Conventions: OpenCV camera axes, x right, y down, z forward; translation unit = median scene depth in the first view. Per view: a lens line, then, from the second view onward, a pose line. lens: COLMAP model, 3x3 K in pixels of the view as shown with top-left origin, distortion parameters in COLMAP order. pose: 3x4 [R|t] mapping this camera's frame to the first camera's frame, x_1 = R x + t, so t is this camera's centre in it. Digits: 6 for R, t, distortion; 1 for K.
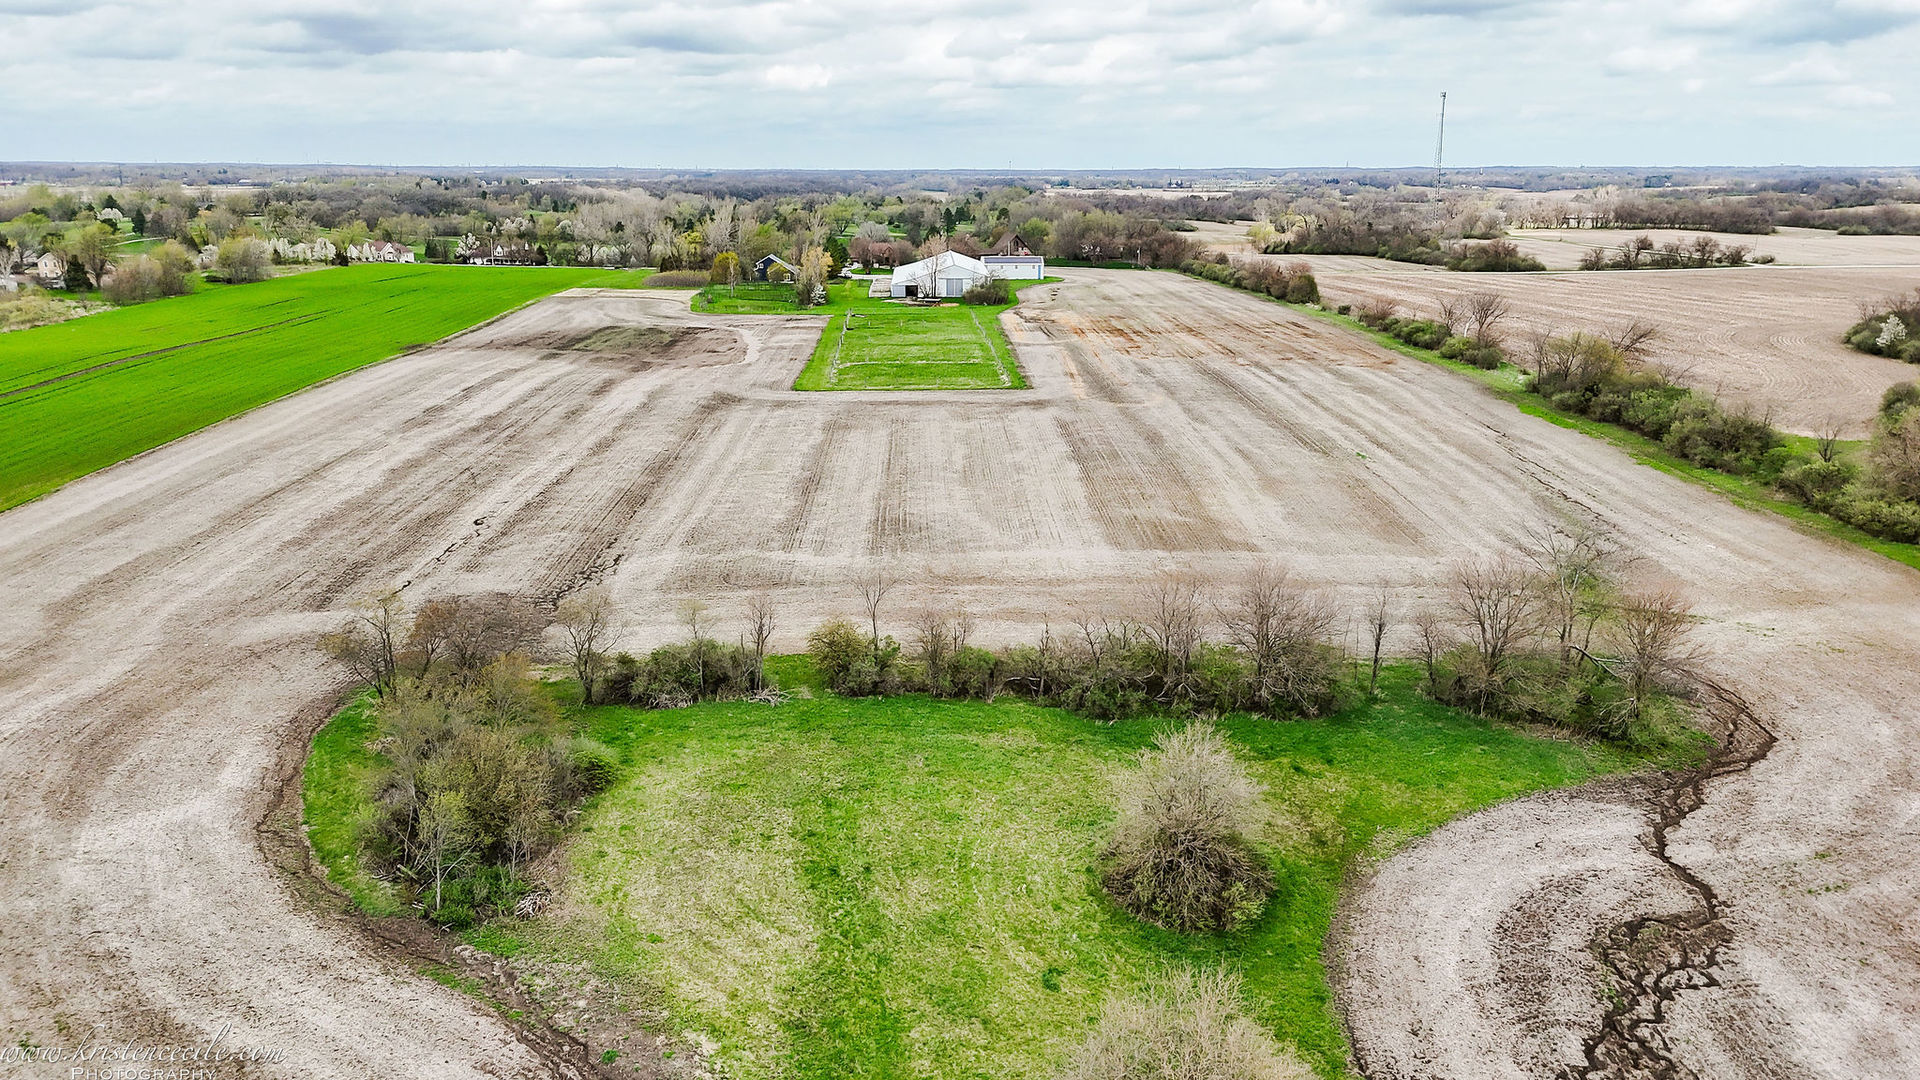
lens RADIAL K [[1406.1, 0, 961.1], [0, 1406.1, 549.4], [0, 0, 1]] dist [0.080958, -0.083992]
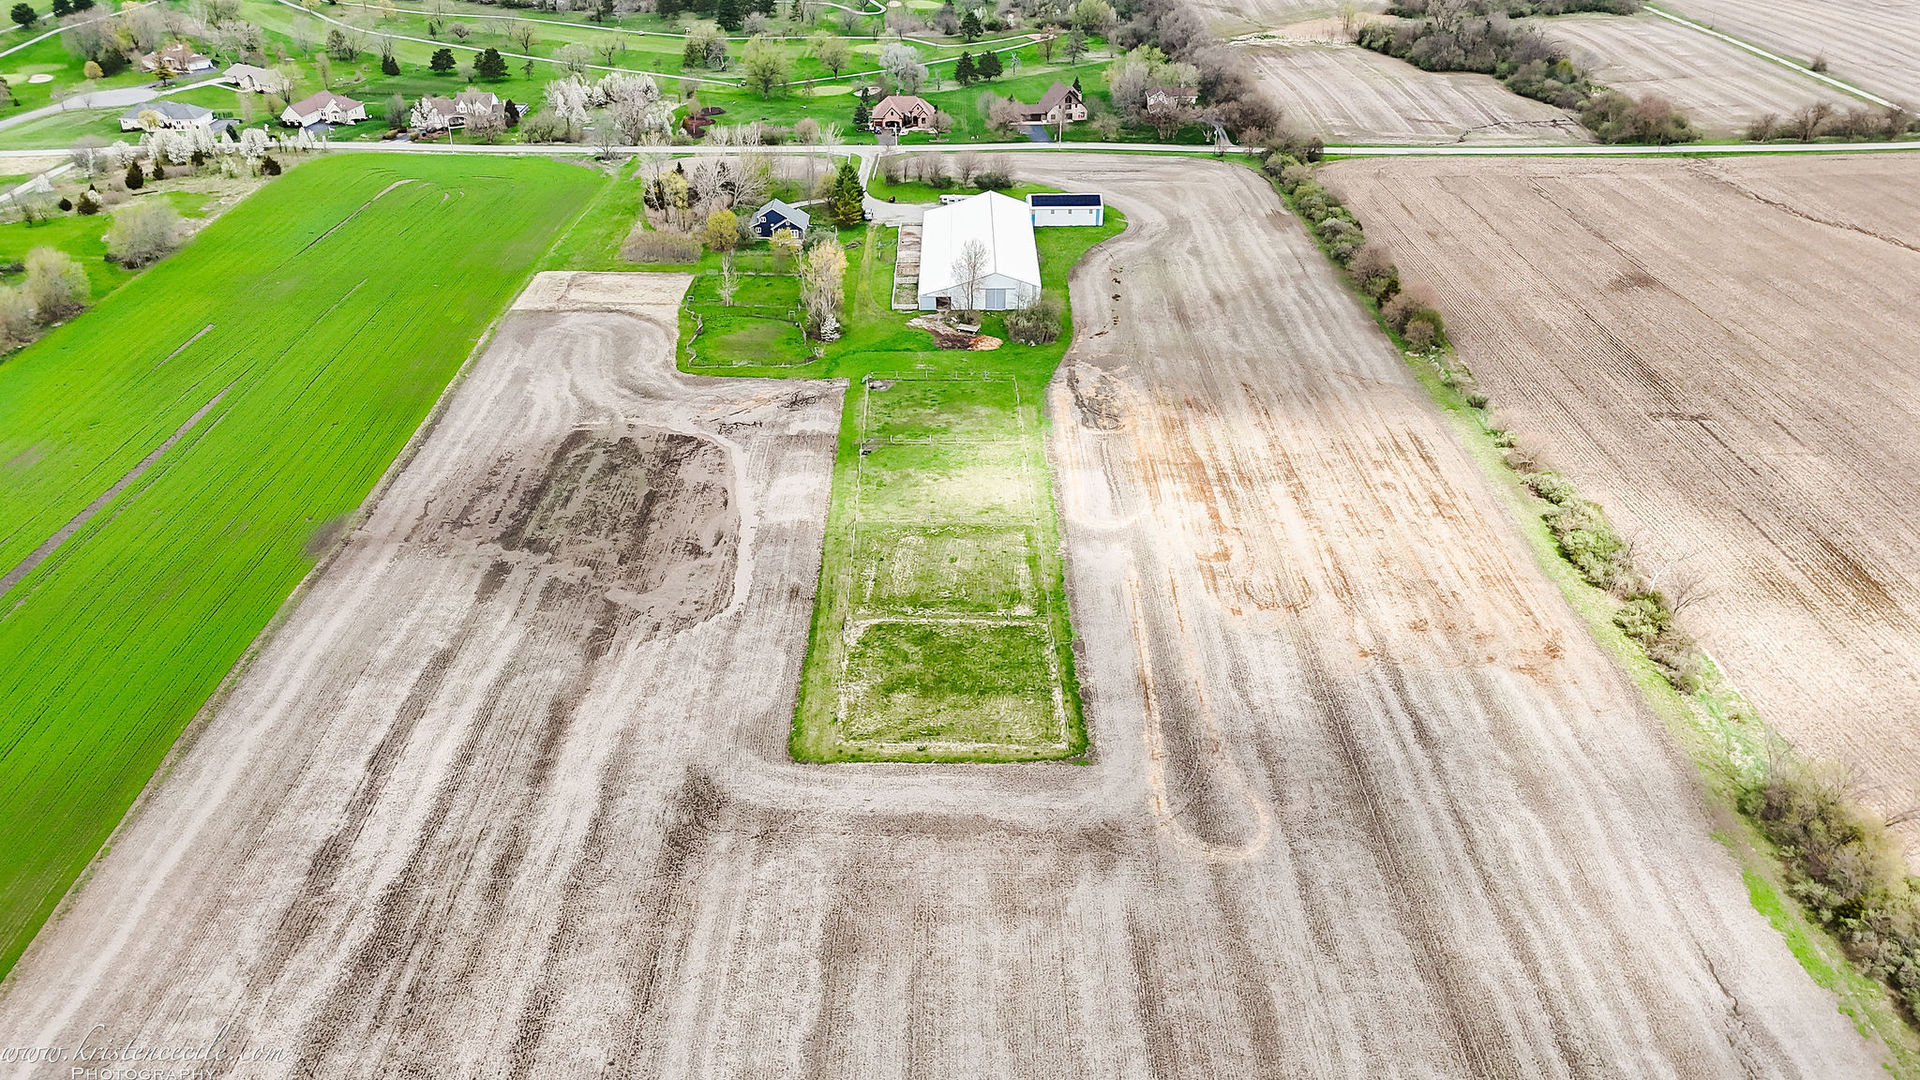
lens RADIAL K [[1406.1, 0, 961.1], [0, 1406.1, 549.4], [0, 0, 1]] dist [0.080958, -0.083992]
pose [[0.999699, 0.010143, -0.022347, -0.004614], [-0.004044, 0.966225, 0.257668, -0.256690], [0.024206, -0.257500, 0.965975, 0.166684]]
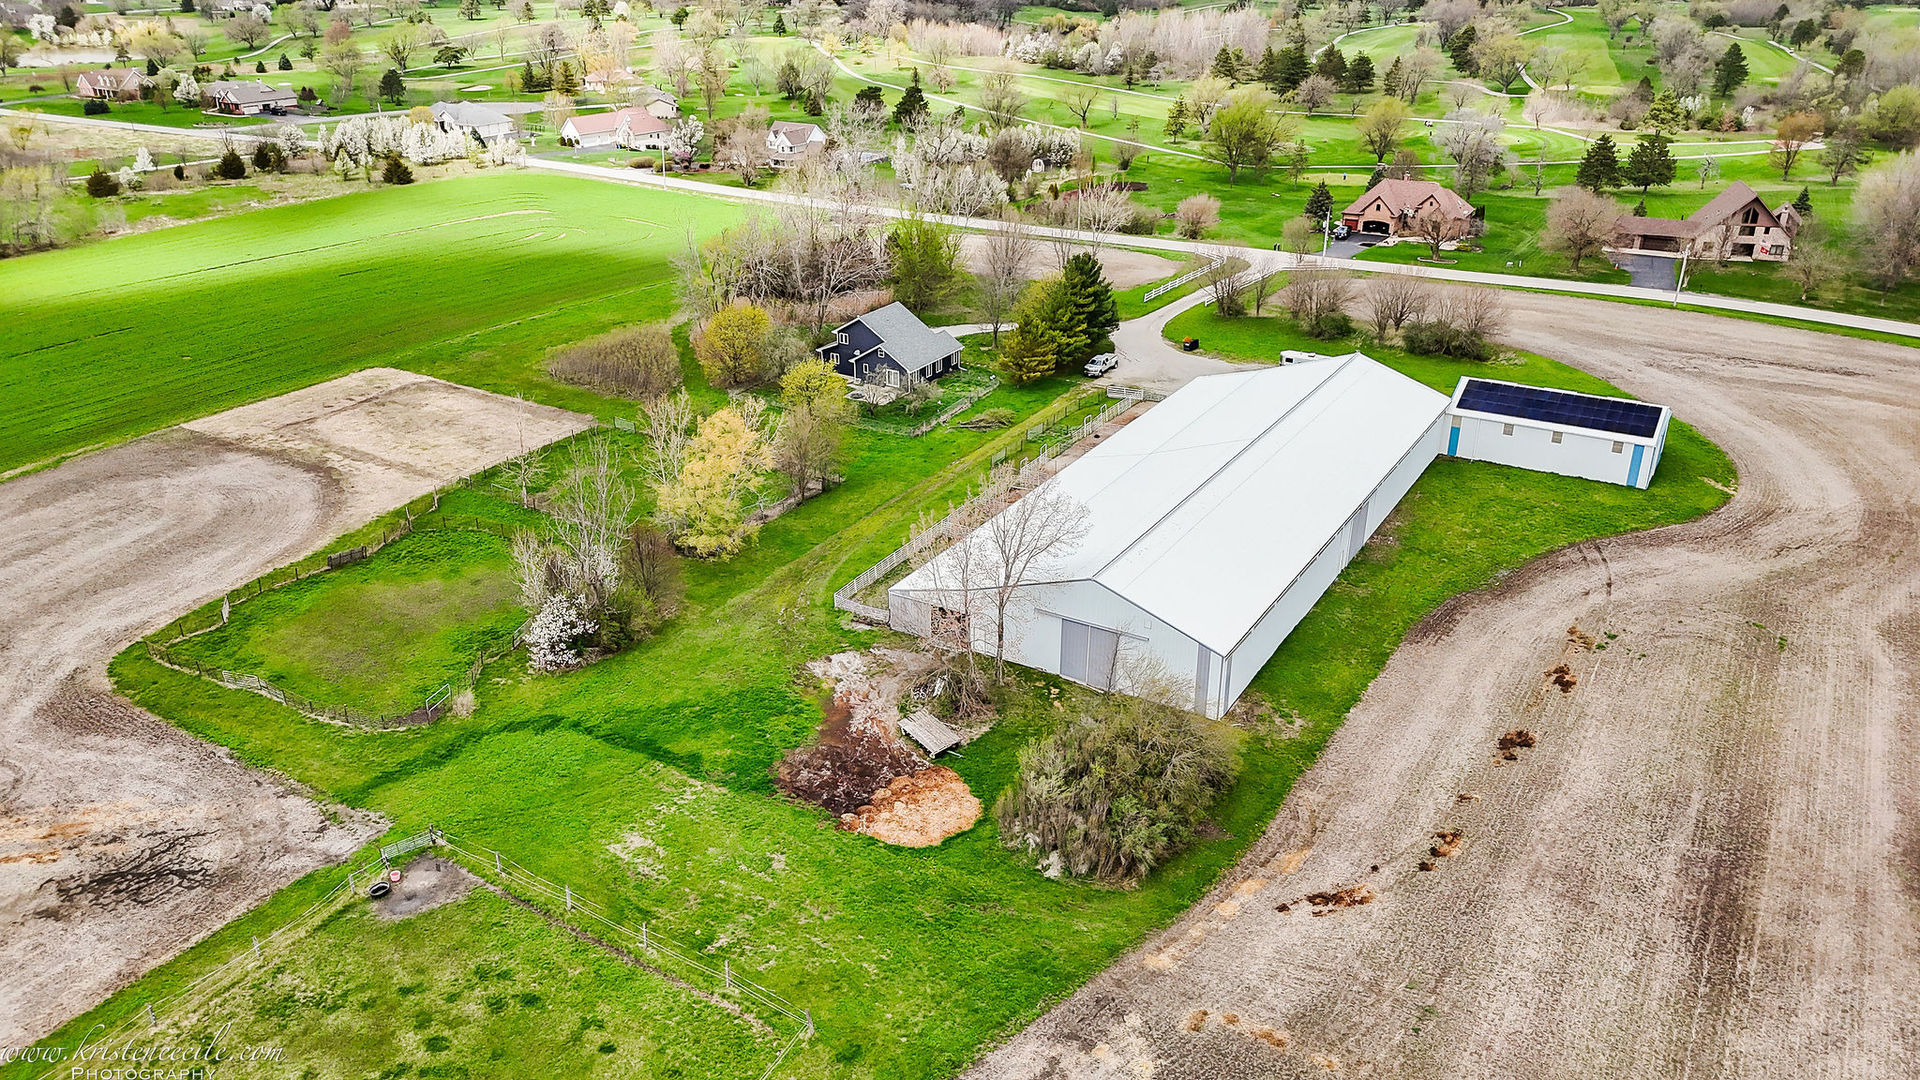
lens RADIAL K [[1406.1, 0, 961.1], [0, 1406.1, 549.4], [0, 0, 1]] dist [0.080958, -0.083992]
pose [[0.845960, 0.222117, -0.484784, 0.099177], [-0.140302, 0.969800, 0.199509, -0.254777], [0.514458, -0.100760, 0.851575, 0.763645]]
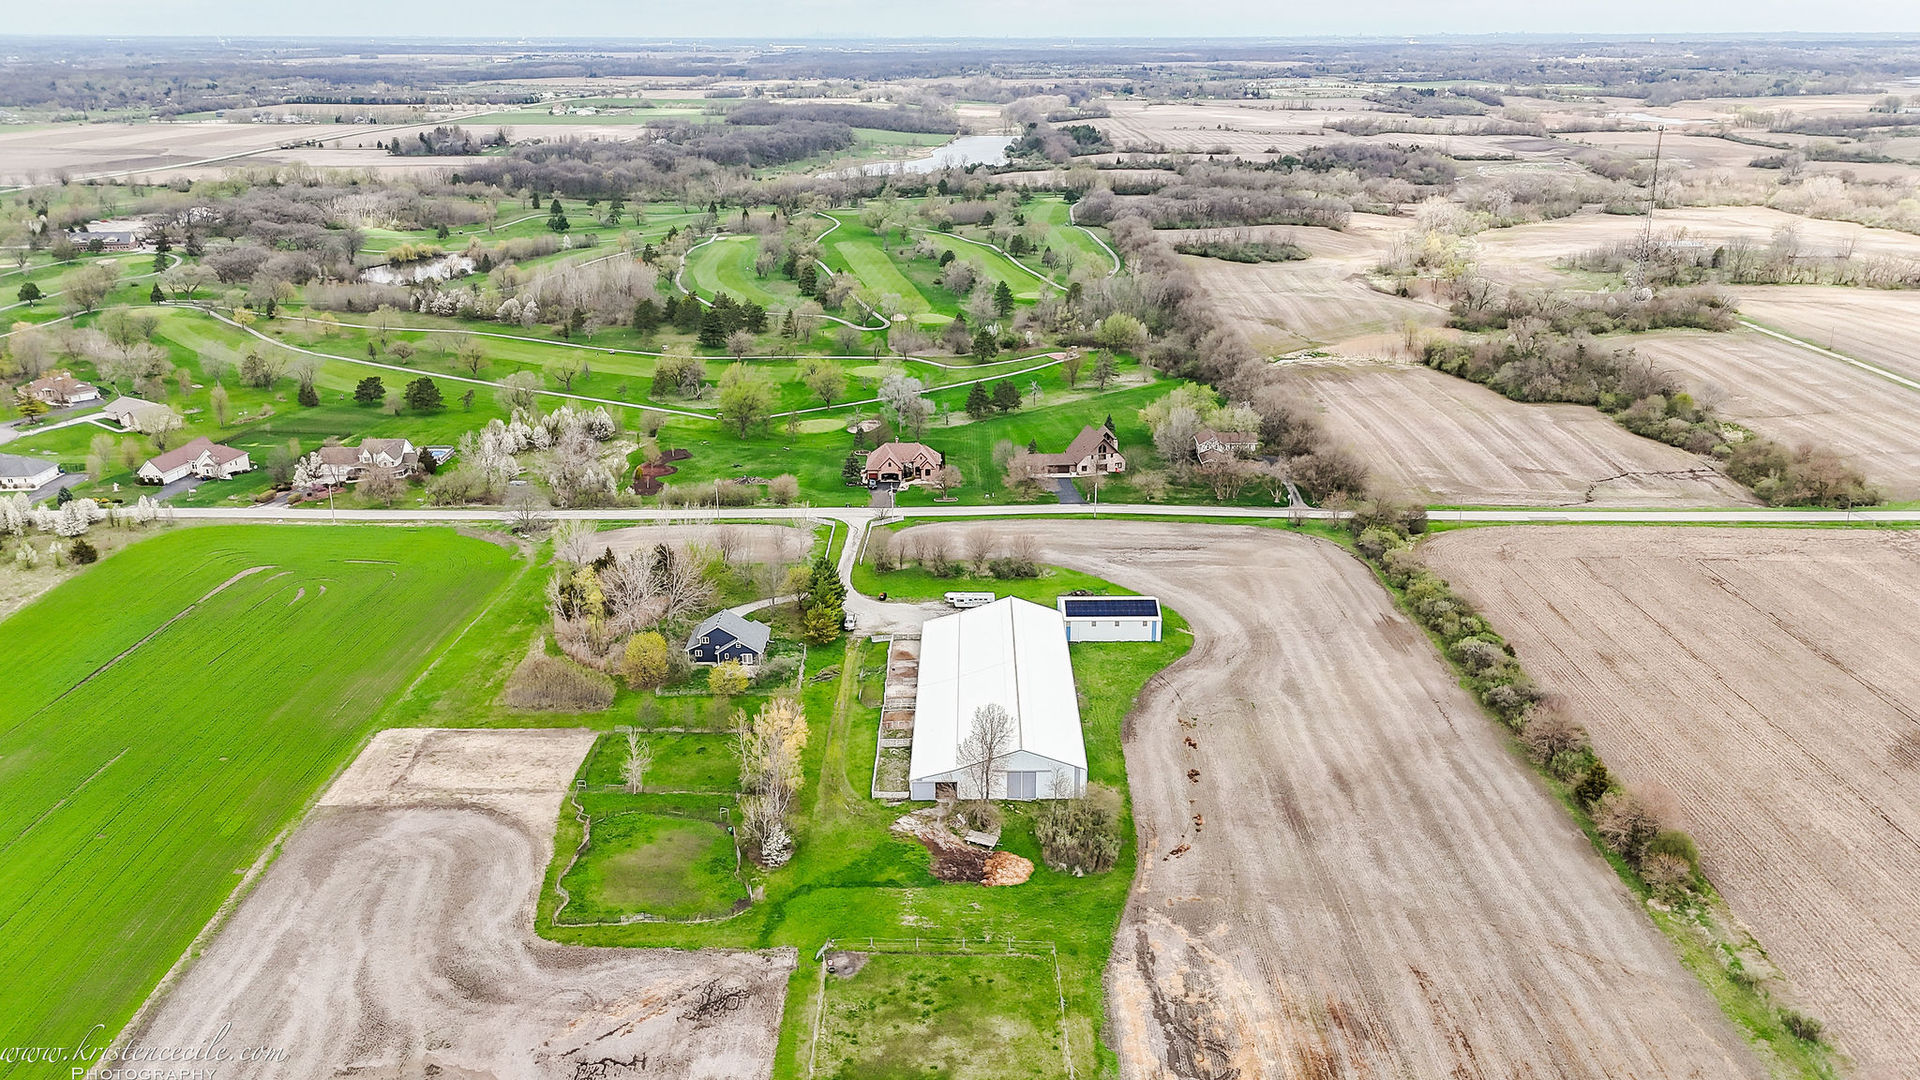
lens RADIAL K [[1432.3, 0, 976.1], [0, 1432.3, 533.9], [0, 0, 1]] dist [0.094811, -0.109955]
pose [[0.999721, 0.005346, -0.023020, -0.009880], [-0.003700, 0.997471, 0.070981, -0.328703], [0.023341, -0.070876, 0.997212, 0.427314]]
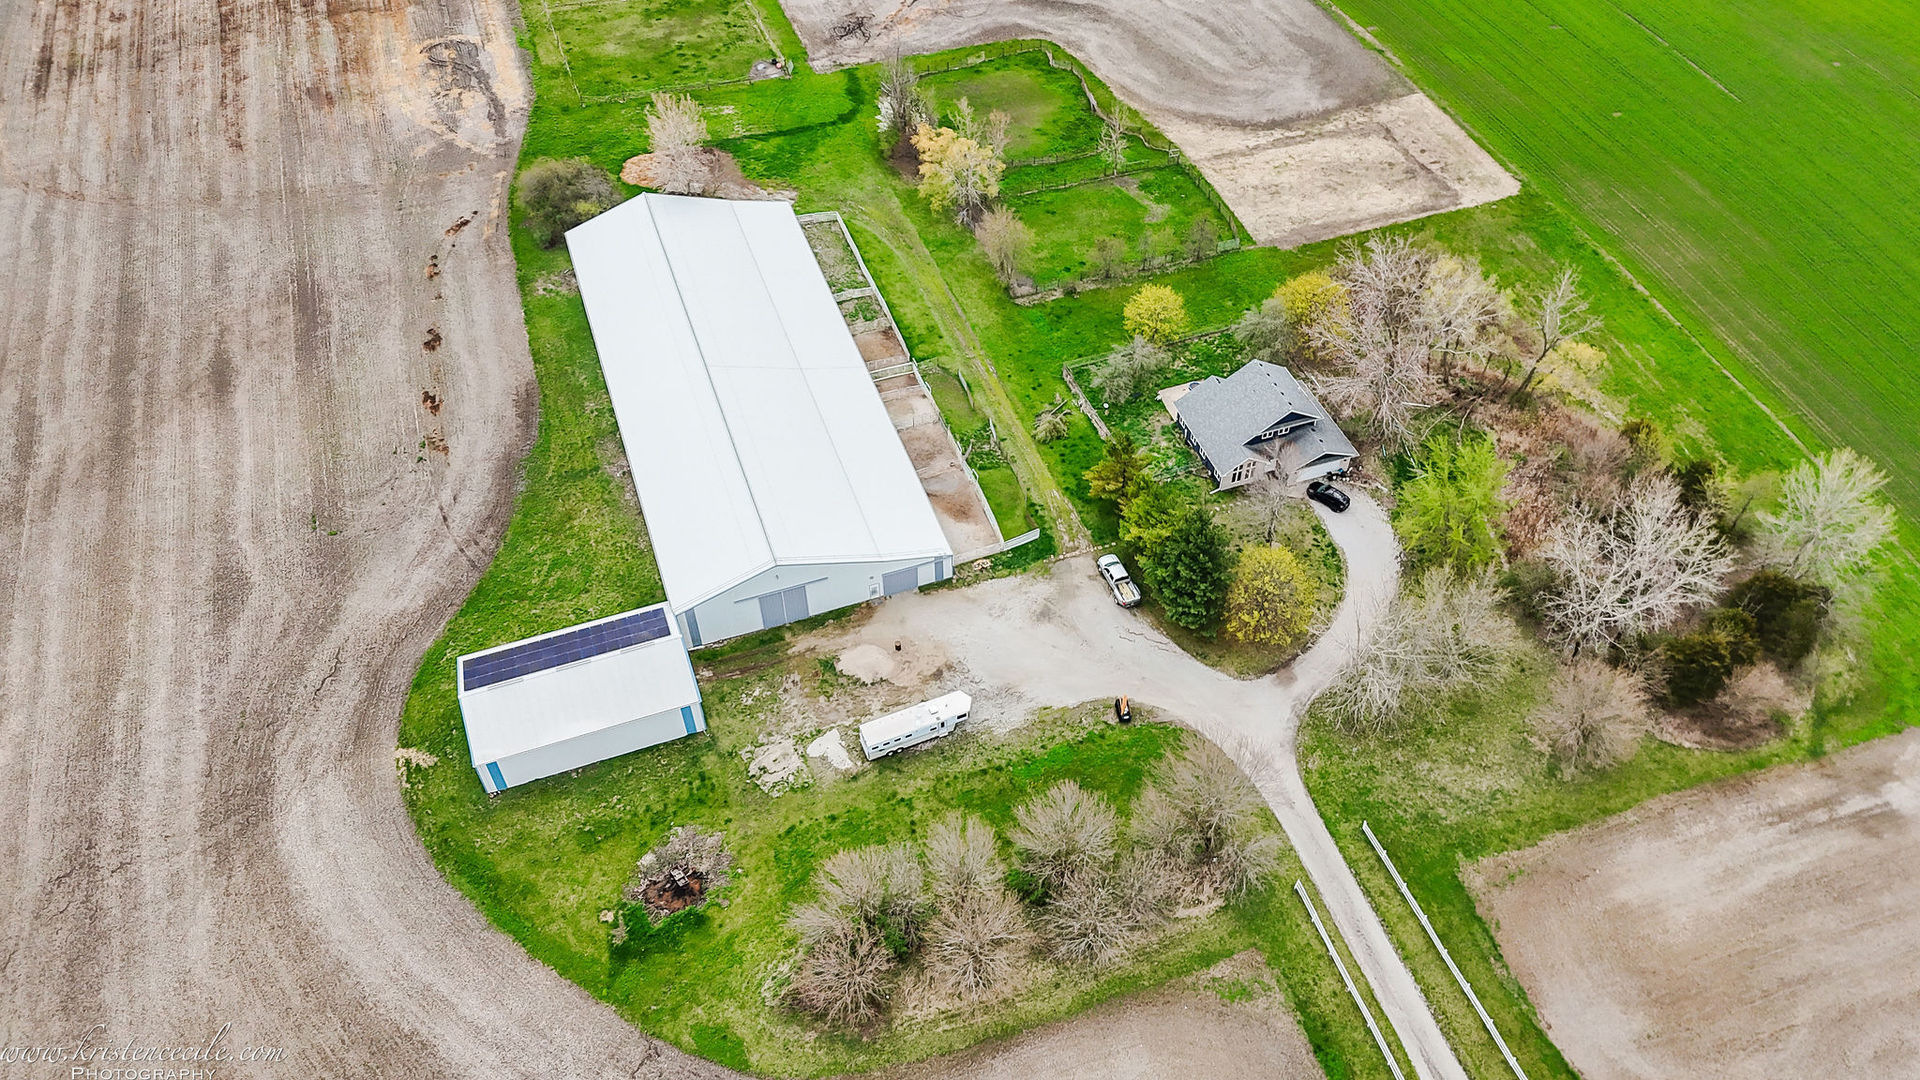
lens RADIAL K [[1405.1, 0, 957.8], [0, 1405.1, 564.3], [0, 0, 1]] dist [0.057860, -0.045479]
pose [[-0.952752, 0.234252, -0.193363, 0.014873], [-0.068712, 0.453874, 0.888413, -0.548784], [0.295875, 0.859724, -0.416333, 1.309160]]
